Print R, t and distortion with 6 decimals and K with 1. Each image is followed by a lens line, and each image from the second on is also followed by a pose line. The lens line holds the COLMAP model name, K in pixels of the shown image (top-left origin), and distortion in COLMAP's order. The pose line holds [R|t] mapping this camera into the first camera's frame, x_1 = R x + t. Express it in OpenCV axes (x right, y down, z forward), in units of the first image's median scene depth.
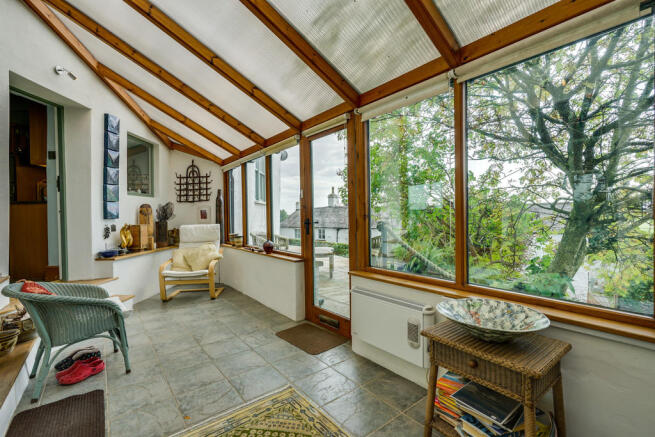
lens RADIAL K [[296.1, 0, 326.8], [0, 296.1, 217.8], [0, 0, 1]] dist [-0.002631, 0.000059]
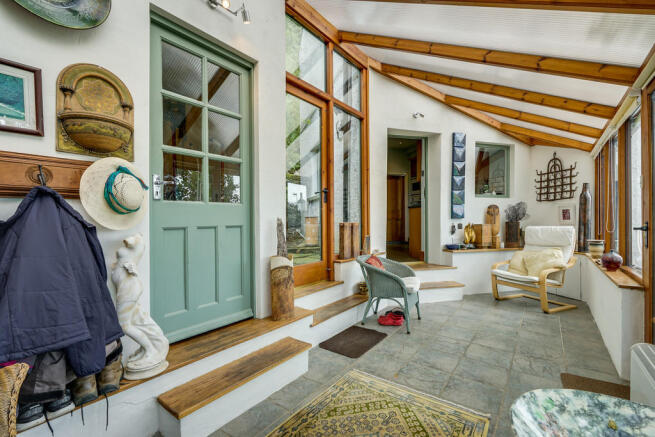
lens RADIAL K [[296.1, 0, 326.8], [0, 296.1, 217.8], [0, 0, 1]] dist [-0.002631, 0.000059]
pose [[0.257607, 0.009187, -0.966206, 0.283085], [-0.007872, 0.999942, 0.007409, -0.003866], [0.966218, 0.005698, 0.257664, 0.160505]]
